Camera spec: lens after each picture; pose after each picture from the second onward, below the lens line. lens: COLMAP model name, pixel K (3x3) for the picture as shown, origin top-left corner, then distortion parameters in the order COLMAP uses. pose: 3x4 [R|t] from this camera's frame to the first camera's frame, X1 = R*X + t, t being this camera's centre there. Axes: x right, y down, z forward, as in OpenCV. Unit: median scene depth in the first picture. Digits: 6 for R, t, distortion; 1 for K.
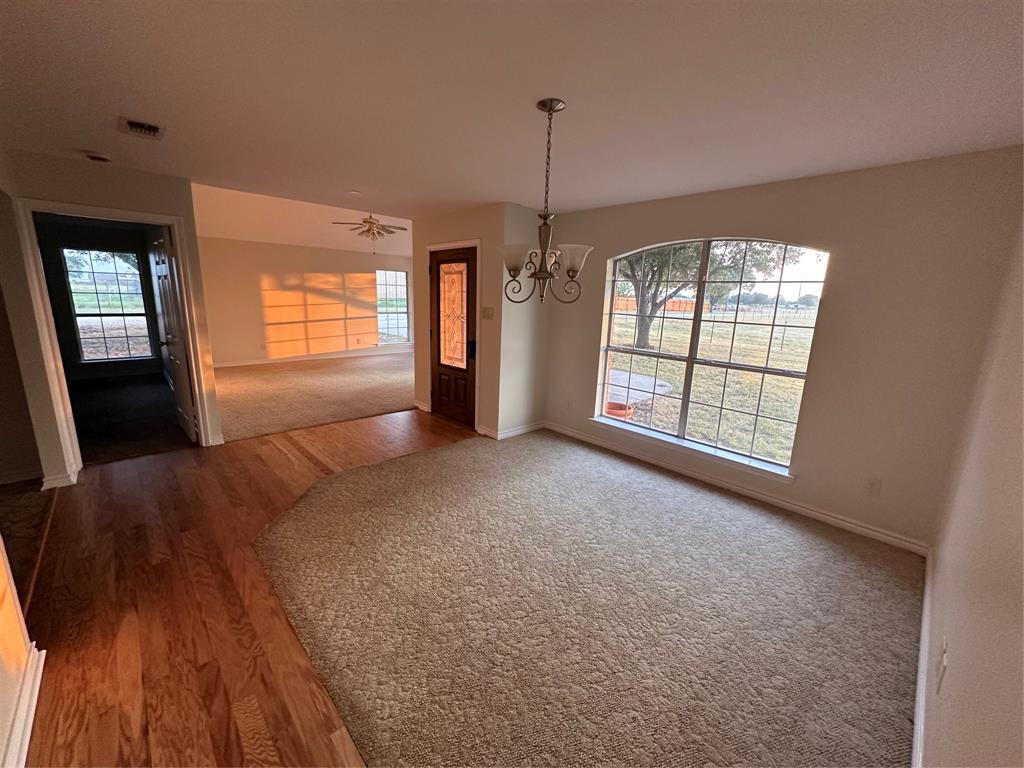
lens RADIAL K [[408.2, 0, 512.0], [0, 408.2, 384.0], [0, 0, 1]] dist [-0.012293, -0.000046]
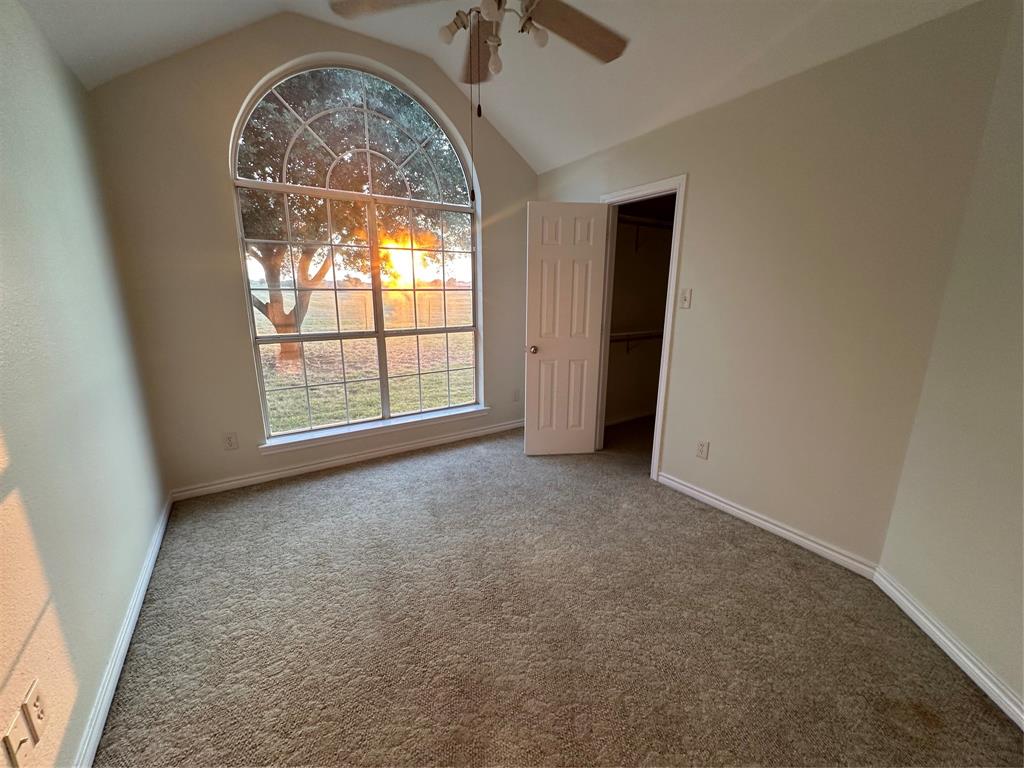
lens RADIAL K [[462.7, 0, 512.0], [0, 462.7, 384.0], [0, 0, 1]] dist [-0.000186, -0.000007]
pose [[0.149275, -0.270198, 0.951163, -0.565761], [0.197256, 0.950742, 0.239121, -0.148825], [-0.968921, 0.151928, 0.195220, 0.540926]]
